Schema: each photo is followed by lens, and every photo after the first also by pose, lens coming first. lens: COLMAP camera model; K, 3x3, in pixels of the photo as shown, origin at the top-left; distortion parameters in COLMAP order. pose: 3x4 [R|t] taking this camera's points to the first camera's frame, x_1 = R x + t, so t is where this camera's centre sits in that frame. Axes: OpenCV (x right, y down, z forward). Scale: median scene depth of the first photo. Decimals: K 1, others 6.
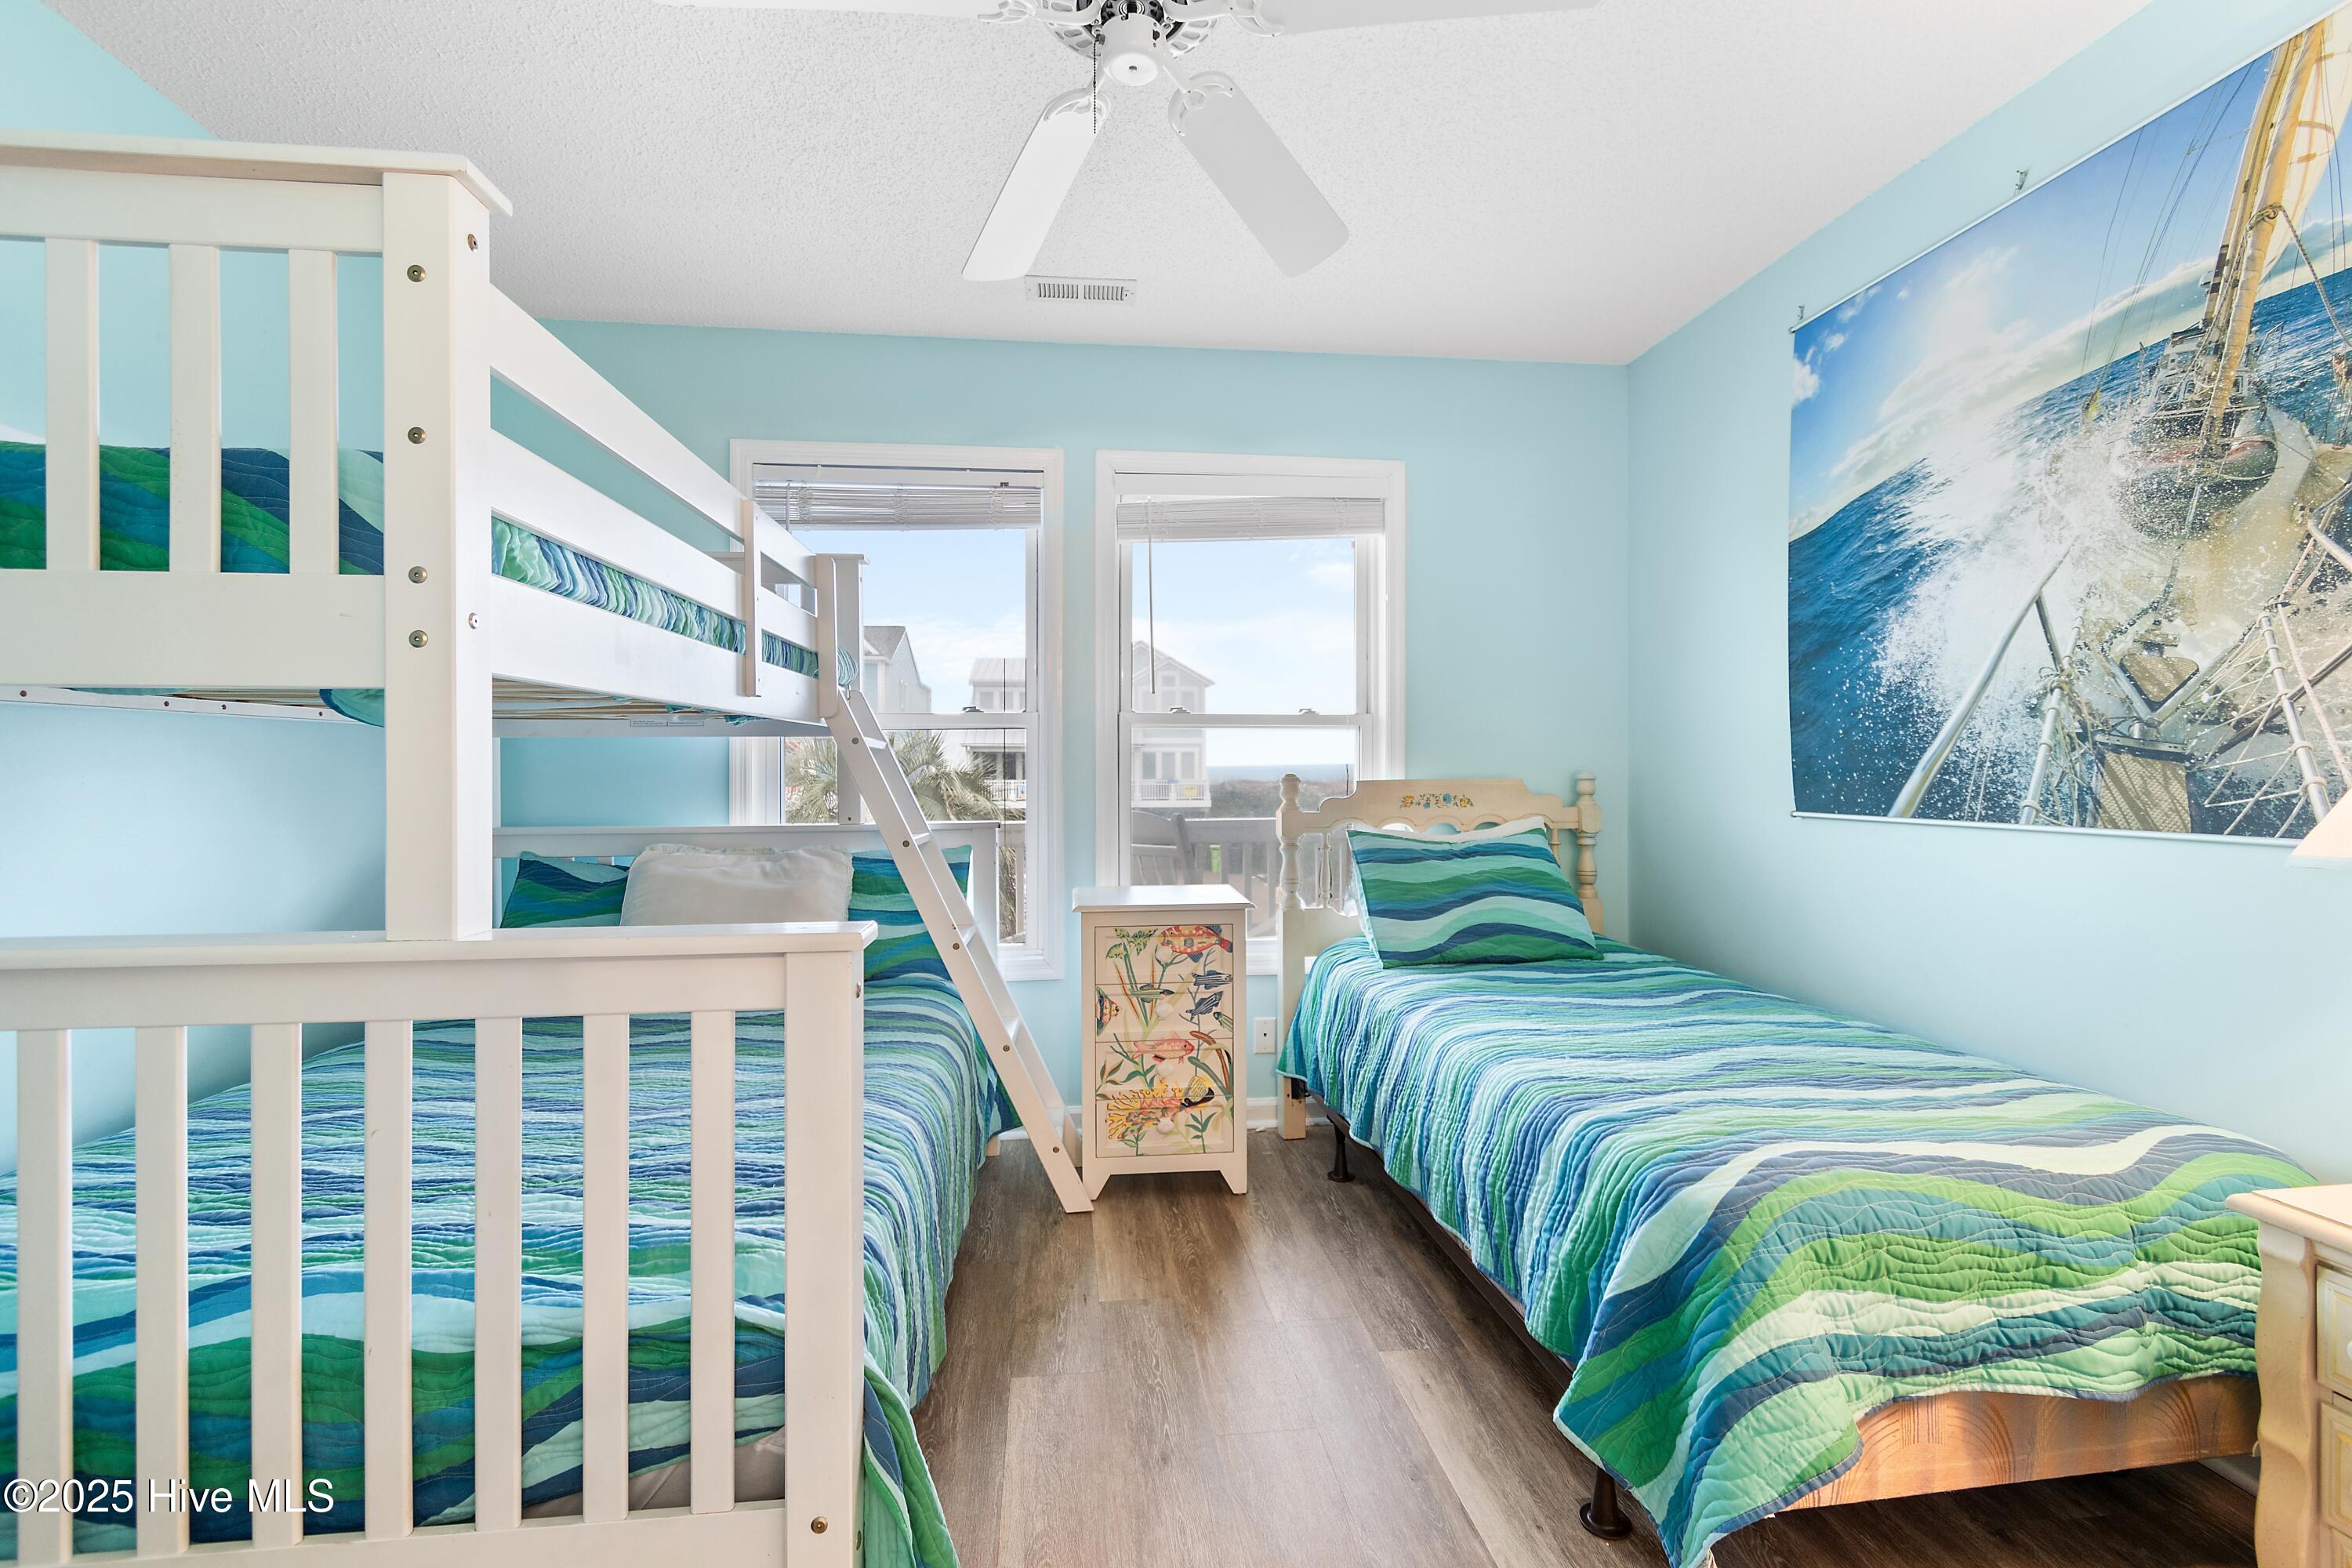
lens RADIAL K [[1032.1, 0, 1176.4], [0, 1032.1, 769.0], [0, 0, 1]] dist [-0.000832, -0.001491]
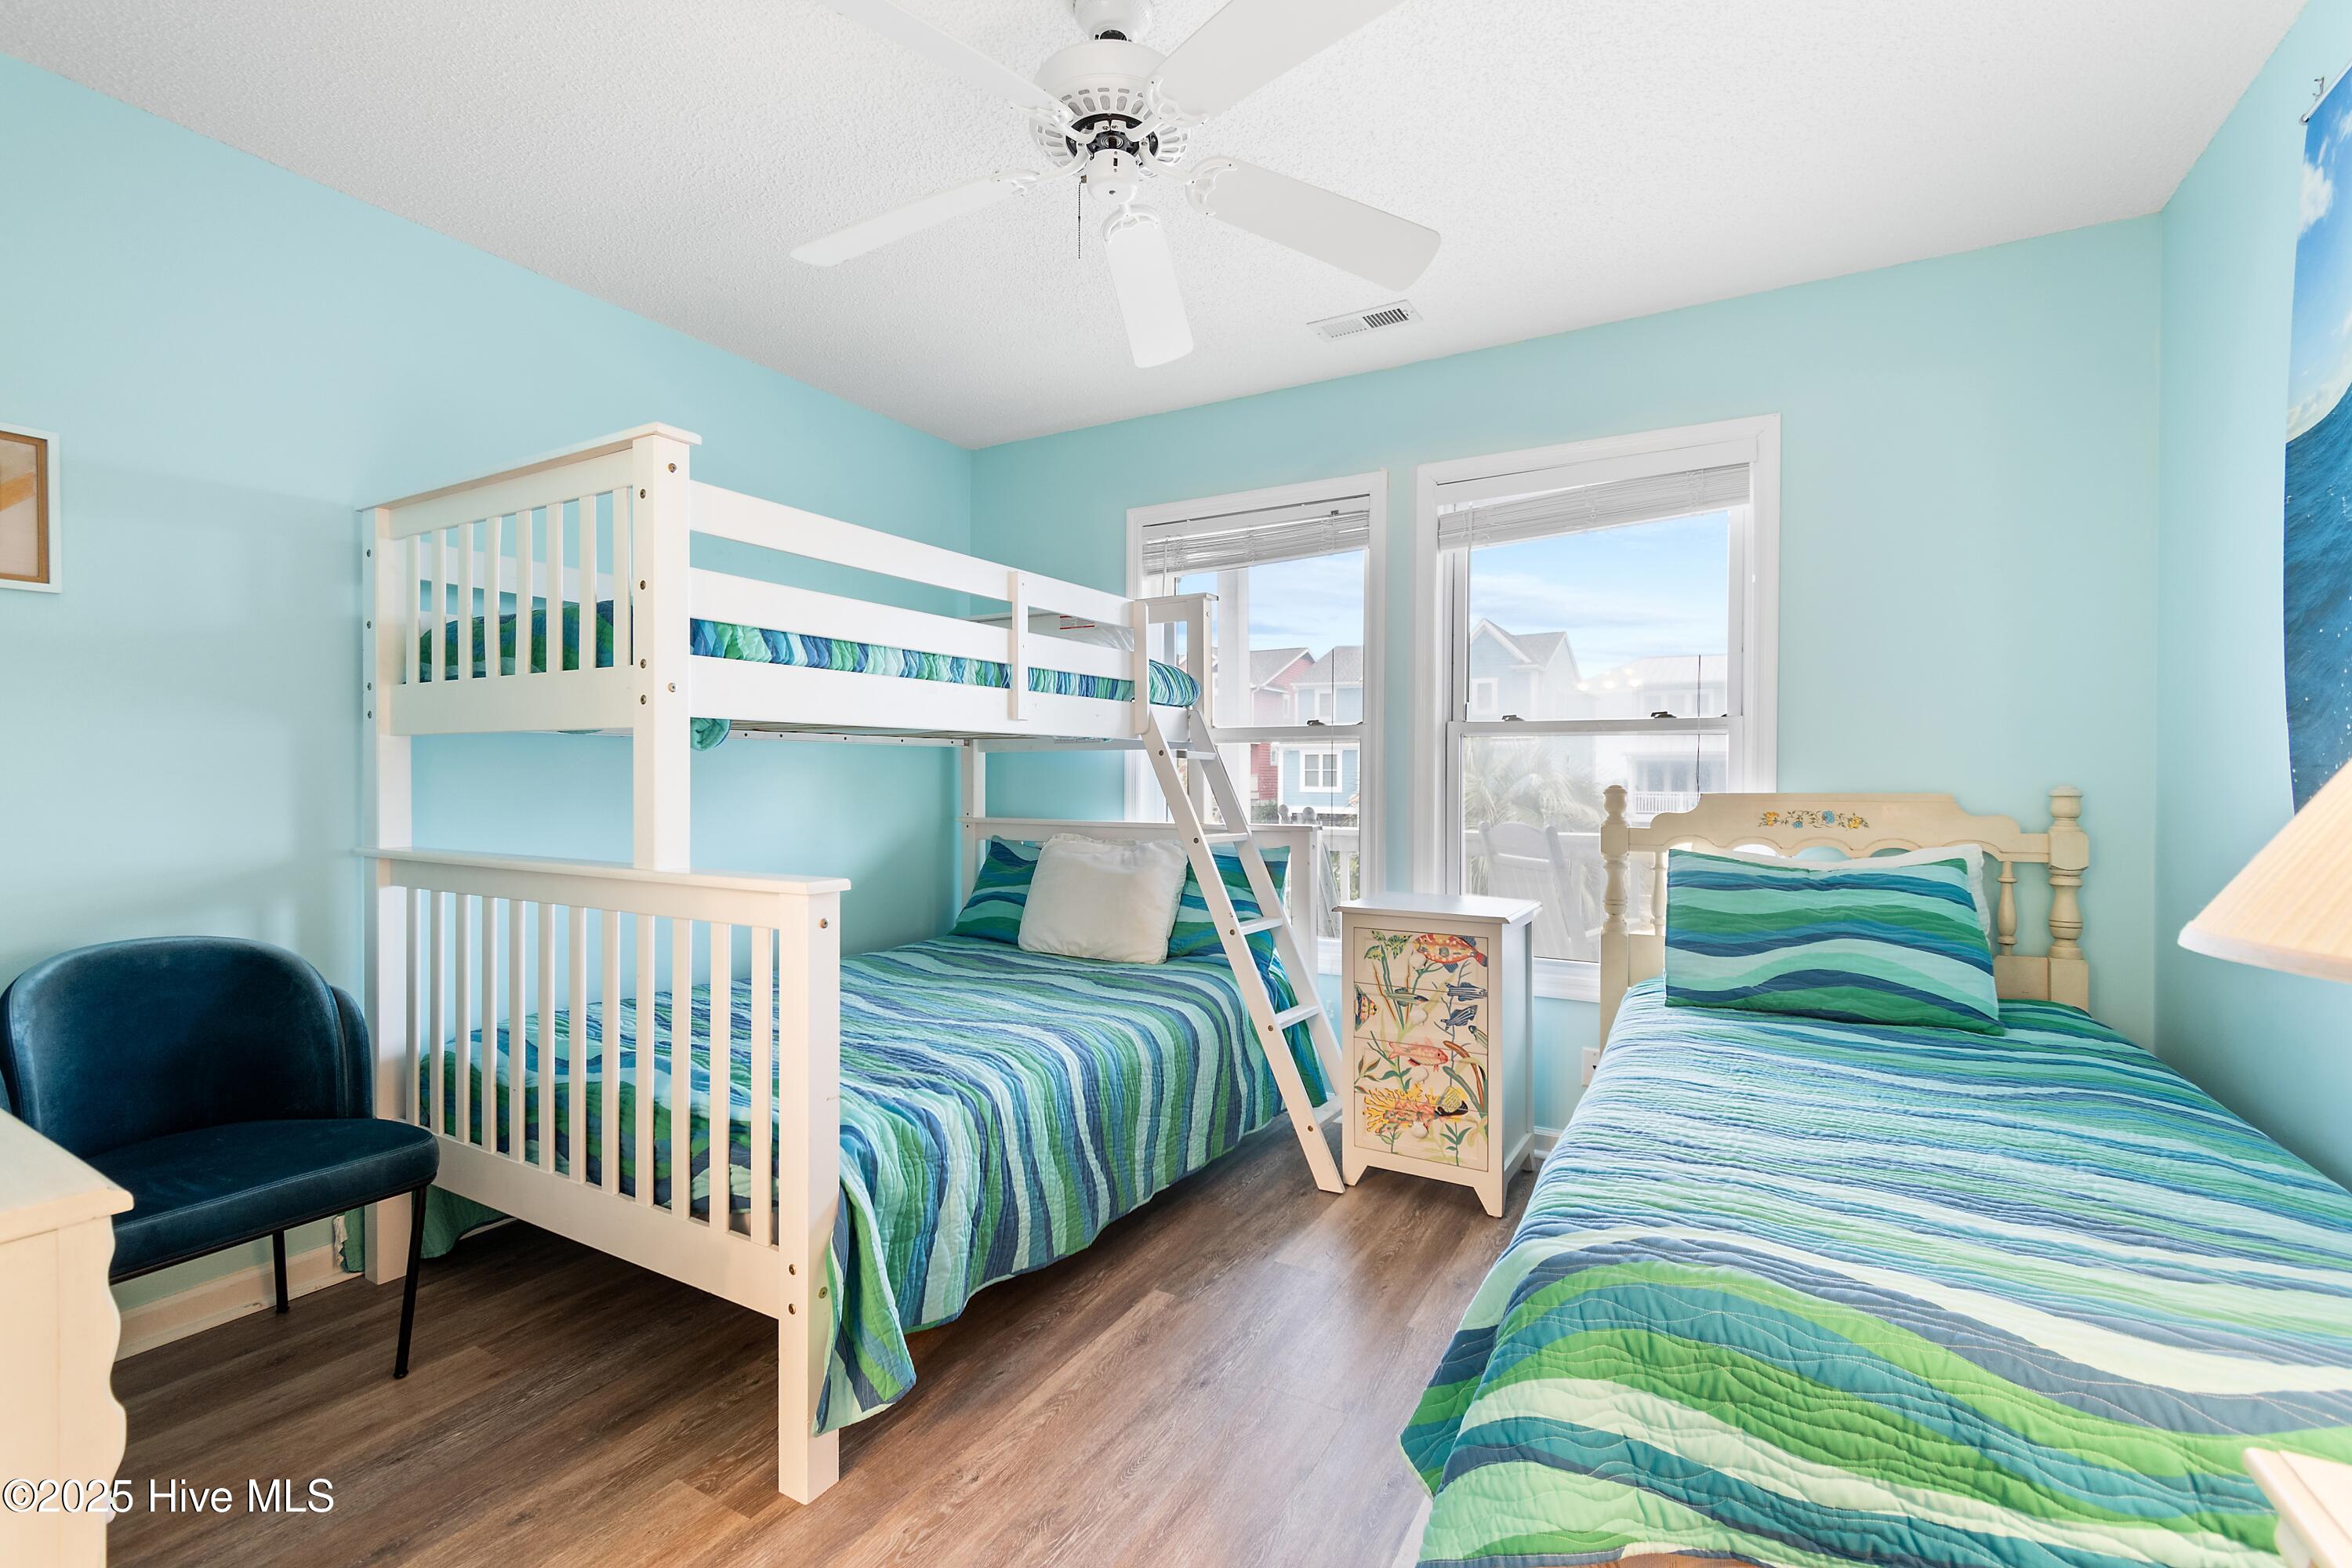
lens RADIAL K [[1032.1, 0, 1173.1], [0, 1032.1, 783.9], [0, 0, 1]] dist [-0.000832, -0.001491]
pose [[0.807233, 0.009547, -0.590156, 0.391858], [-0.006407, 0.999952, 0.007412, -0.000360], [0.590198, -0.002203, 0.807255, 0.039554]]
